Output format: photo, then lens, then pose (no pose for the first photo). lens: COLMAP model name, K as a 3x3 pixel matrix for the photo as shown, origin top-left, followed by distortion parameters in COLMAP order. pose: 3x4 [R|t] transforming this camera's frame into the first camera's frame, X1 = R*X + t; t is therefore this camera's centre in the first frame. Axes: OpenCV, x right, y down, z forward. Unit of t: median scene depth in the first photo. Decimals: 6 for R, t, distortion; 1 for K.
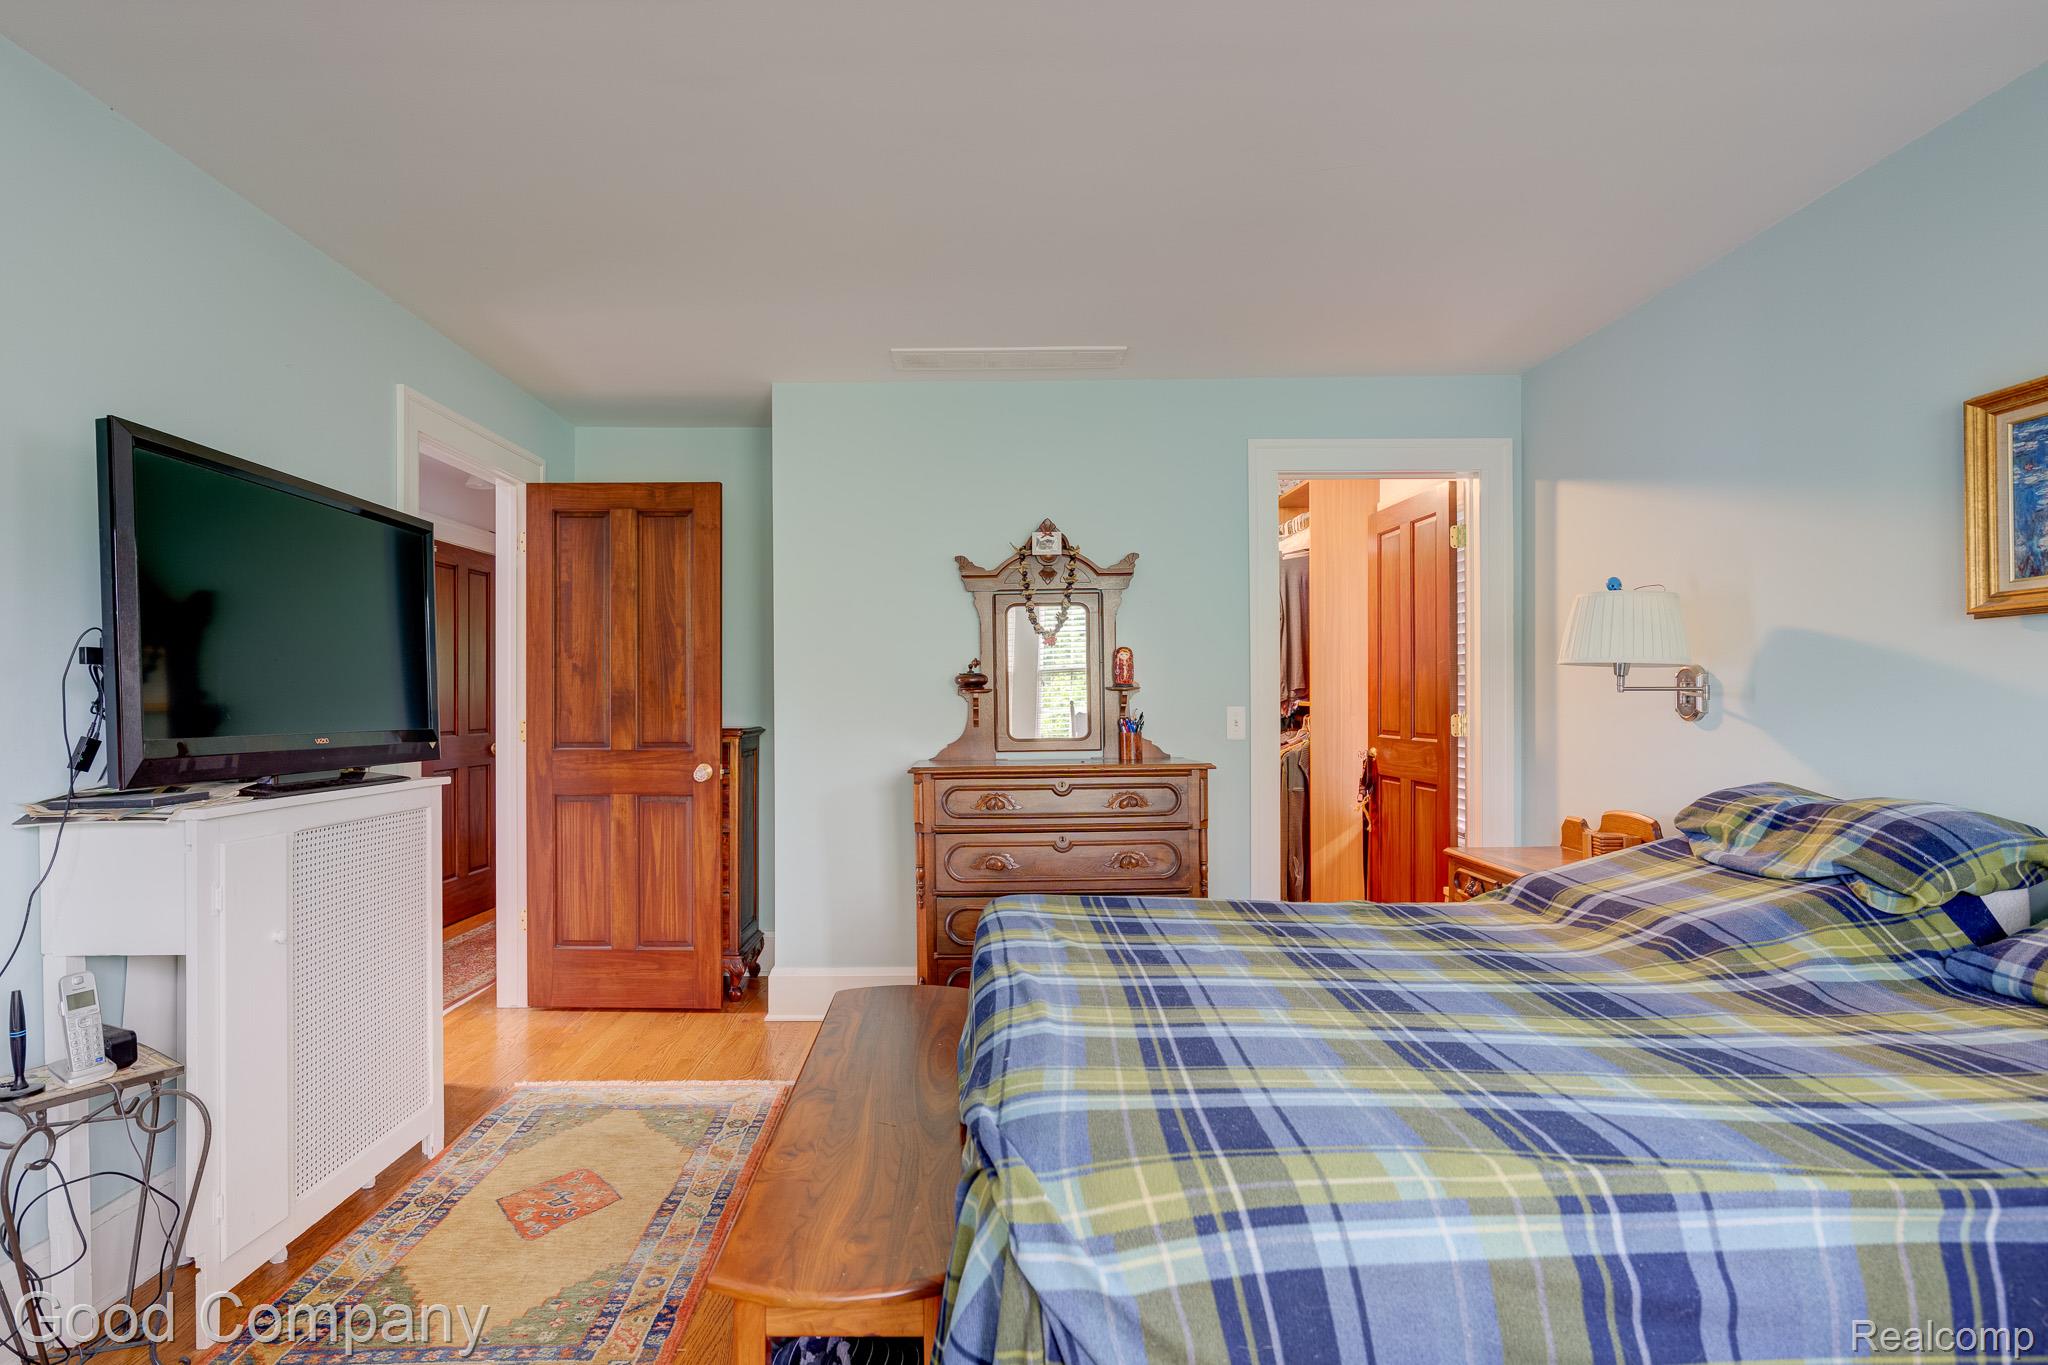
lens RADIAL K [[985.9, 0, 1024.0], [0, 985.9, 682.5], [0, 0, 1]] dist [-0.034693, 0.023689]
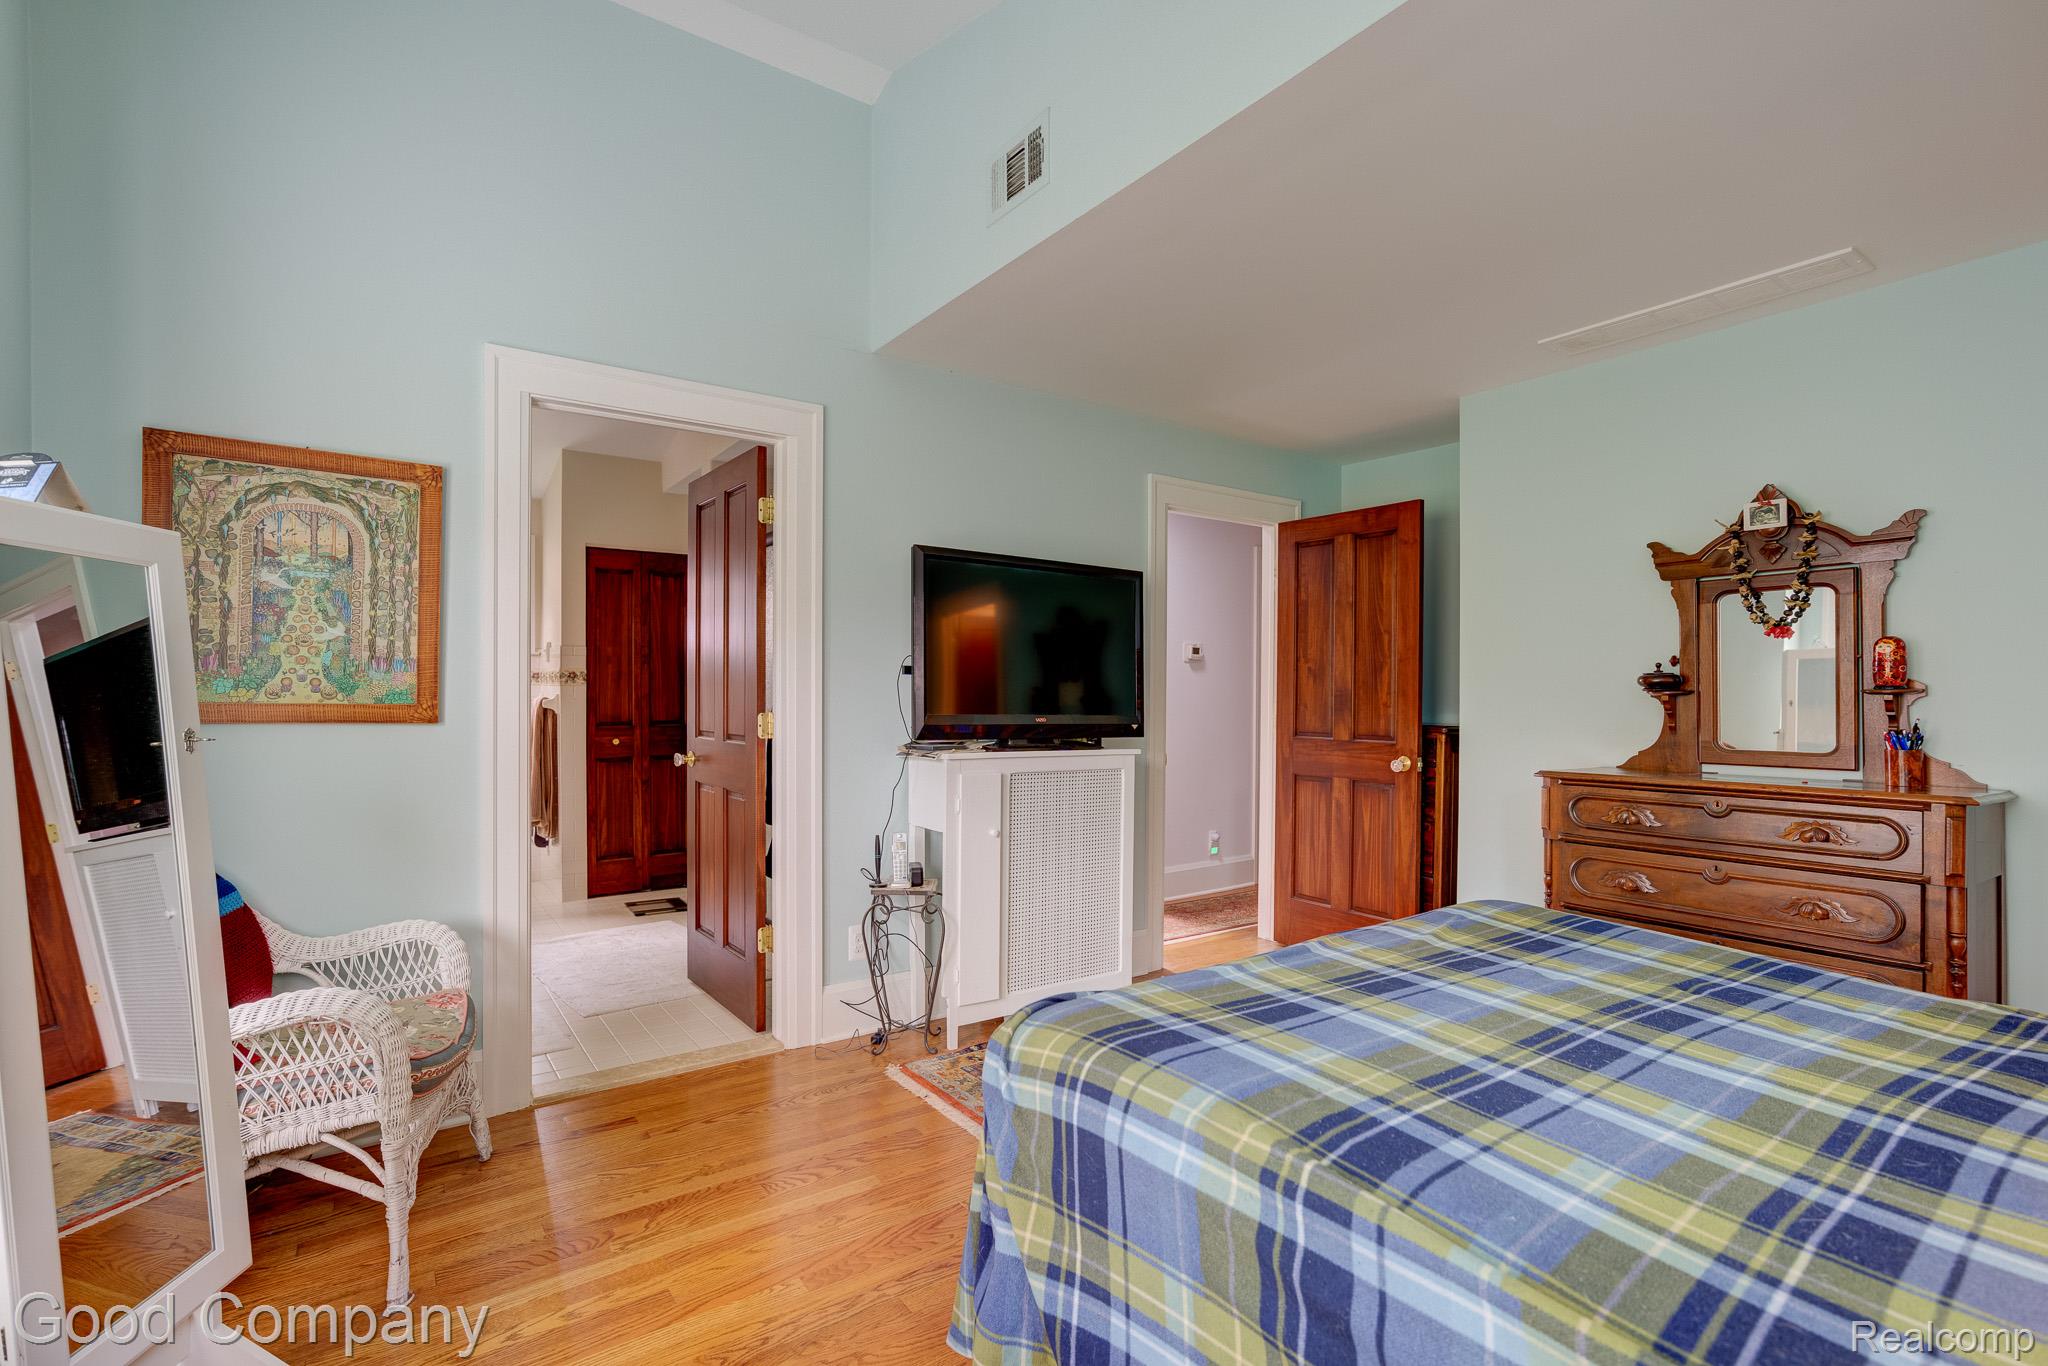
lens RADIAL K [[930.1, 0, 1024.0], [0, 930.1, 683.0], [0, 0, 1]] dist [-0.023542, 0.018415]
pose [[0.586755, 0.001142, -0.809764, 0.289638], [0.000461, 0.999998, 0.001744, -0.002172], [0.809765, -0.001397, 0.586753, 0.044546]]
